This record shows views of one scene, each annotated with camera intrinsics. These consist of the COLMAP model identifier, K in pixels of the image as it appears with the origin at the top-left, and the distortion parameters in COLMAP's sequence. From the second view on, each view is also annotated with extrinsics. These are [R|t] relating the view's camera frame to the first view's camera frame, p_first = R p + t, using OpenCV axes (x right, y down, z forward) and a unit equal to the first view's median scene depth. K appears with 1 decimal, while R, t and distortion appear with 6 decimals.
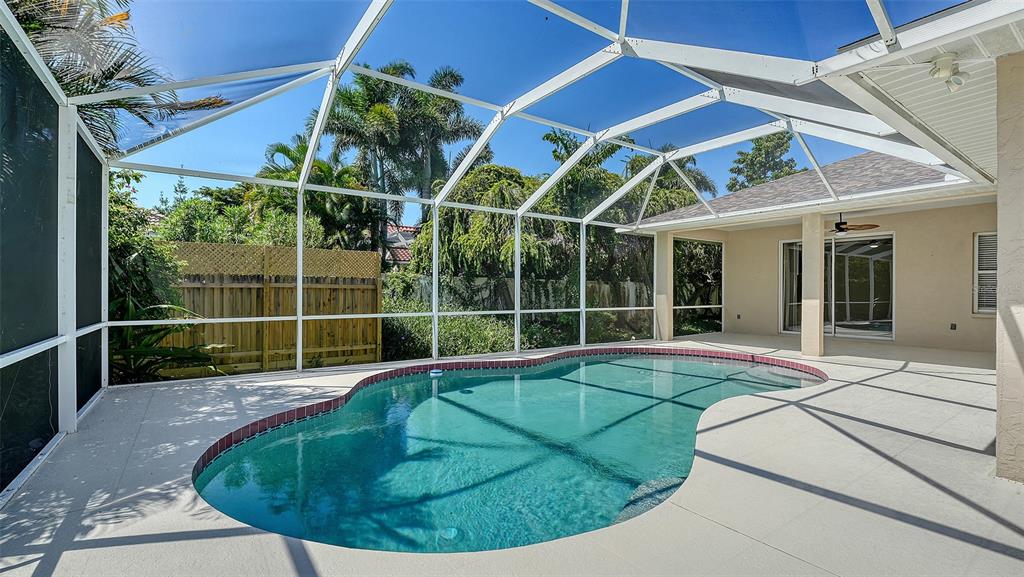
lens RADIAL K [[458.4, 0, 512.0], [0, 458.4, 288.5], [0, 0, 1]] dist [0.000460, -0.000026]
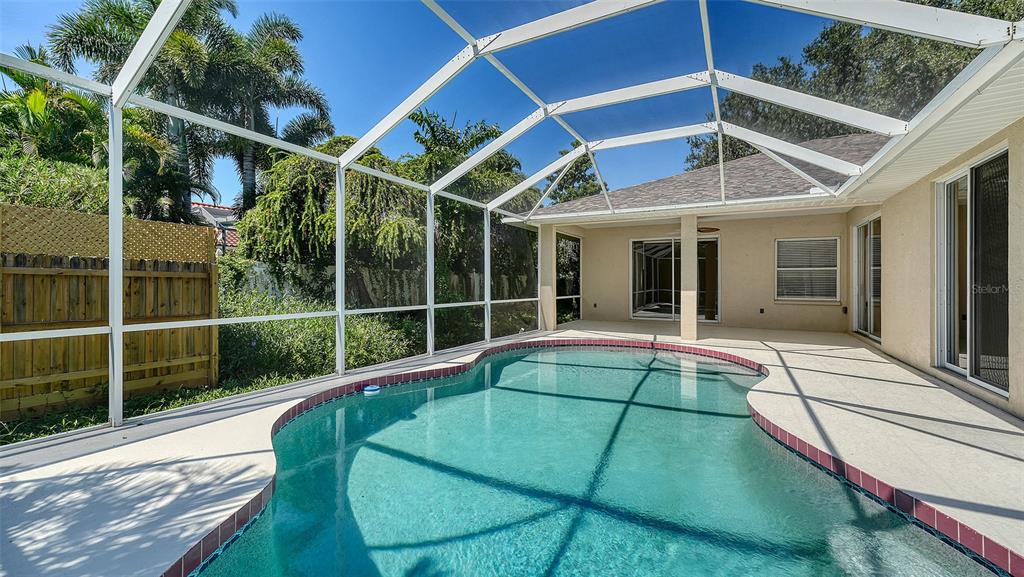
lens RADIAL K [[420.5, 0, 516.9], [0, 420.5, 282.4], [0, 0, 1]] dist [0.015010, 0.000062]
pose [[0.901159, 0.003570, 0.433473, -0.133341], [-0.007041, 0.999955, 0.006403, 0.000122], [-0.433431, -0.008822, 0.901144, 0.171874]]
